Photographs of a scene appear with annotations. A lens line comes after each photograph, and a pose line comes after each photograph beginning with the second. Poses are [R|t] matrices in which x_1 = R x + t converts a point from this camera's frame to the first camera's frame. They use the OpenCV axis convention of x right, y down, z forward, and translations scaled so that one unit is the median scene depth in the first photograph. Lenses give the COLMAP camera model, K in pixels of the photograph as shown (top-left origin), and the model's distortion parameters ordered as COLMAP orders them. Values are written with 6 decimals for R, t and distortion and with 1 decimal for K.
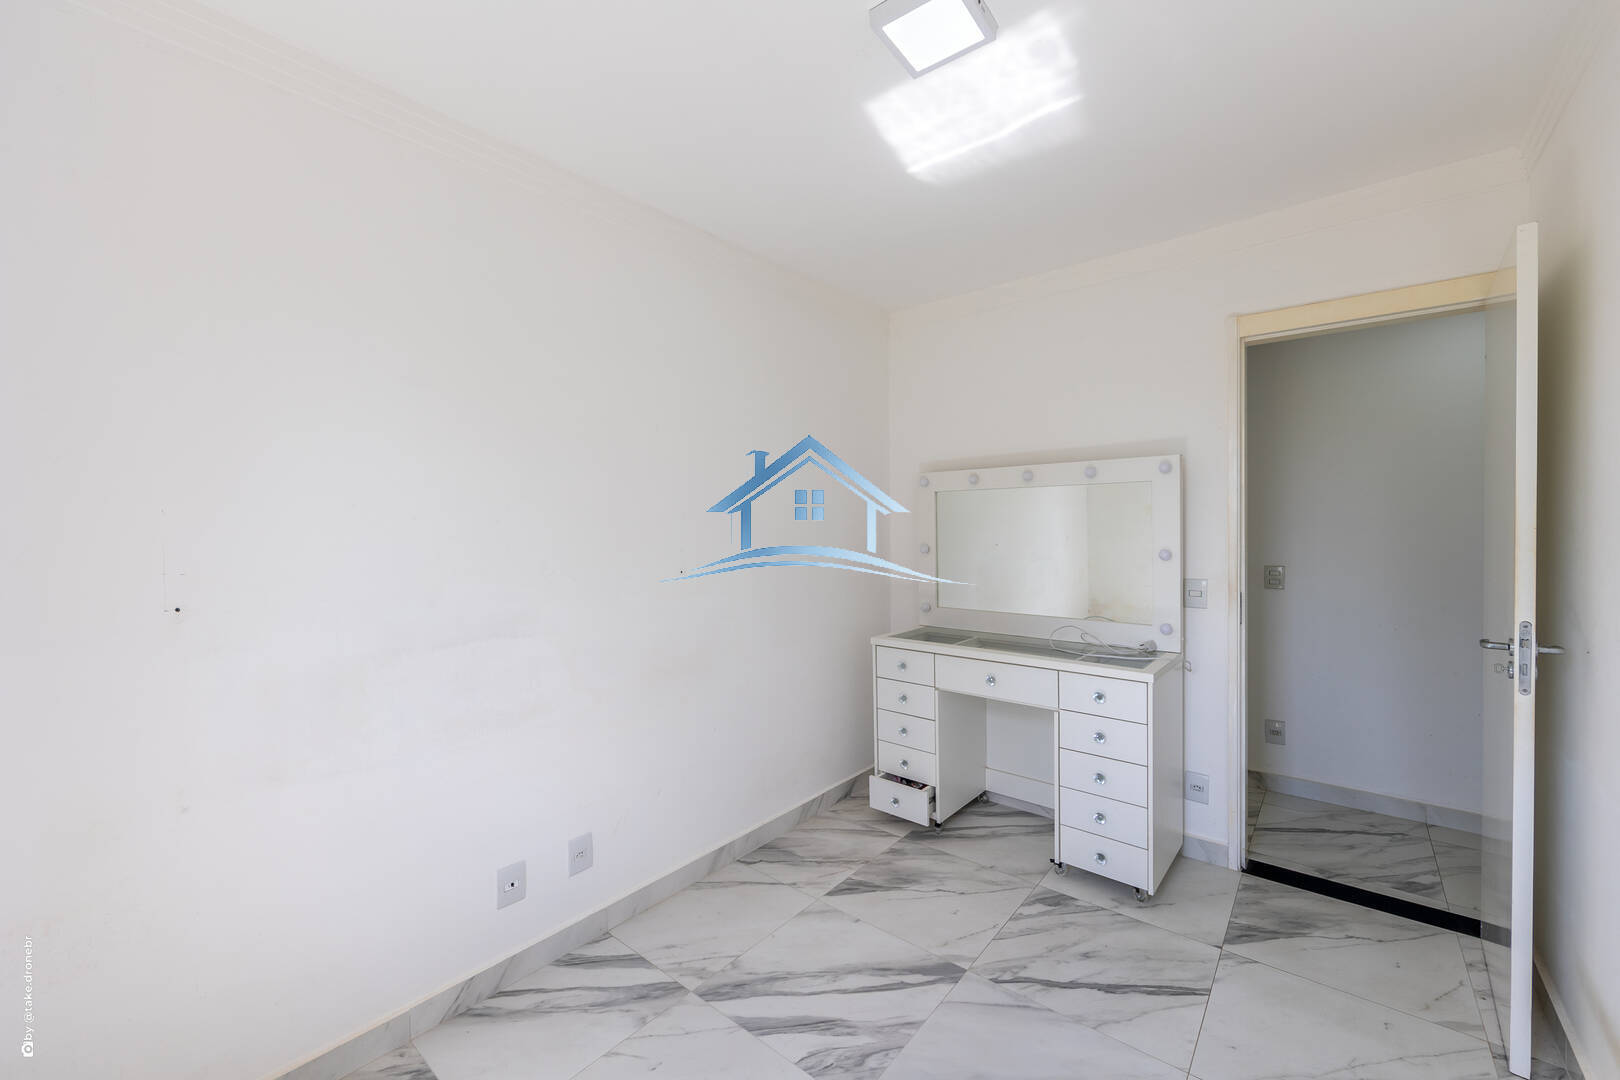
lens RADIAL K [[655.0, 0, 811.7], [0, 655.0, 516.5], [0, 0, 1]] dist [-0.001305, -0.000028]
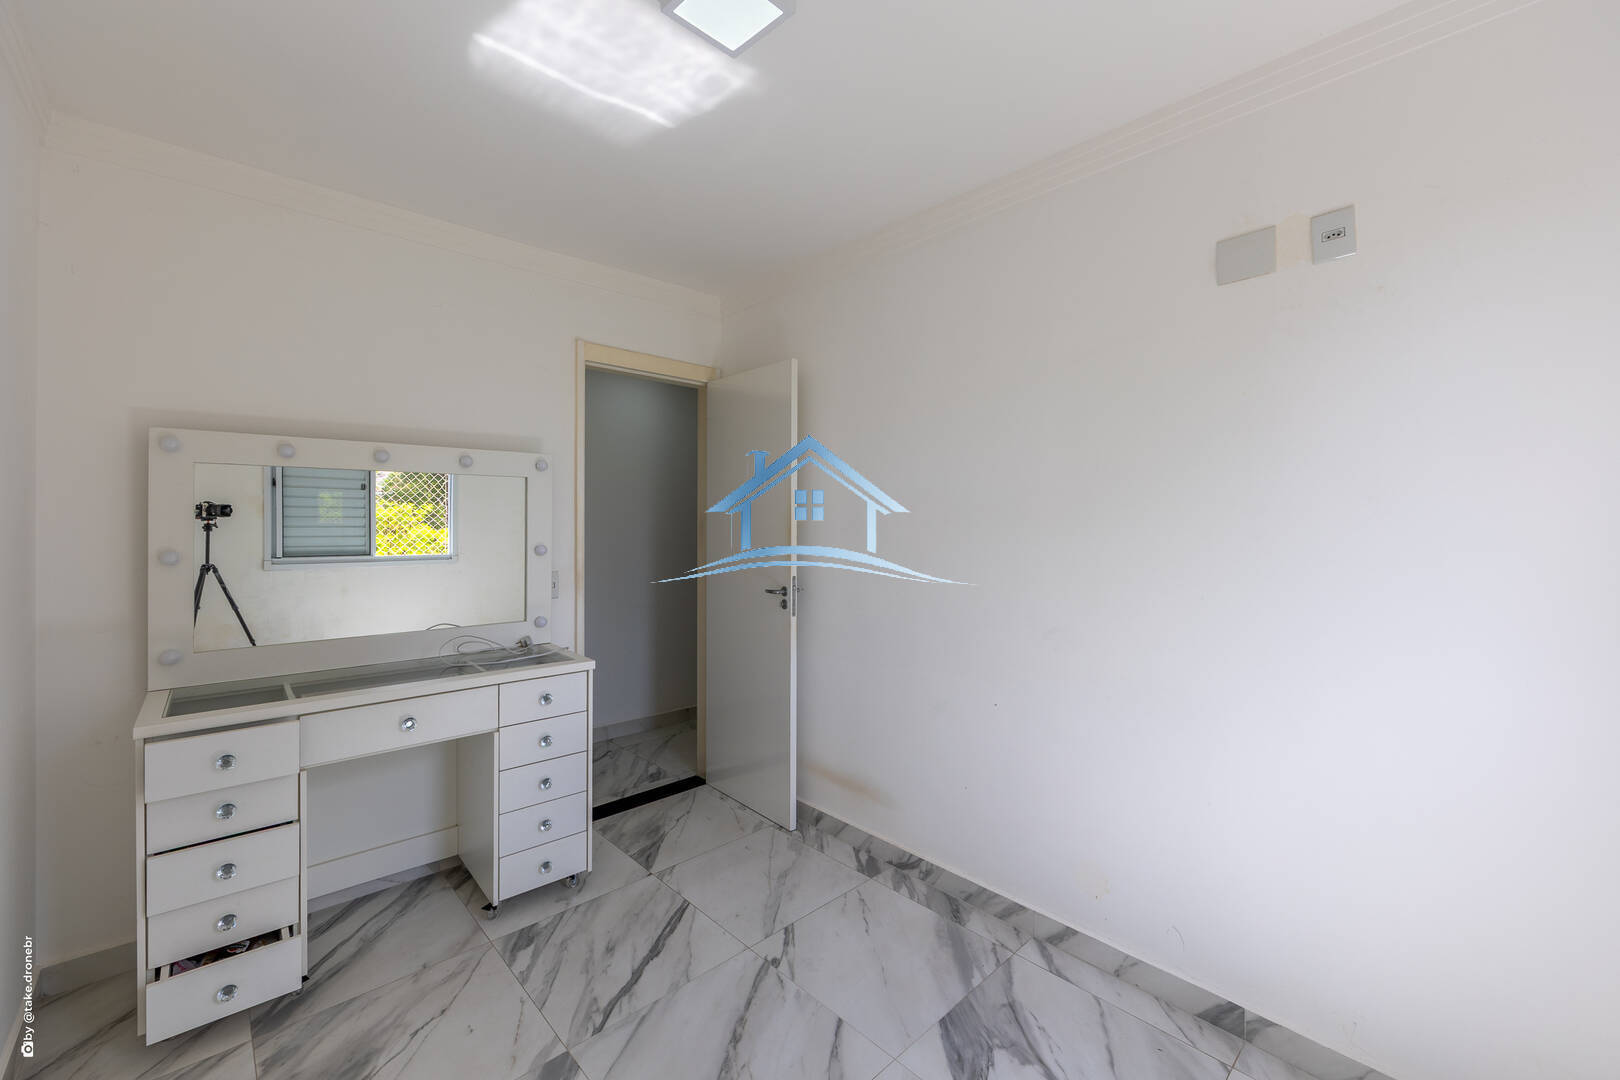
lens RADIAL K [[647.2, 0, 830.5], [0, 647.2, 501.8], [0, 0, 1]] dist [0.000098, -0.000026]
pose [[0.101928, 0.041506, 0.993925, -0.489796], [-0.020550, 0.999004, -0.039610, 0.014859], [-0.994579, -0.016388, 0.102680, 0.499961]]
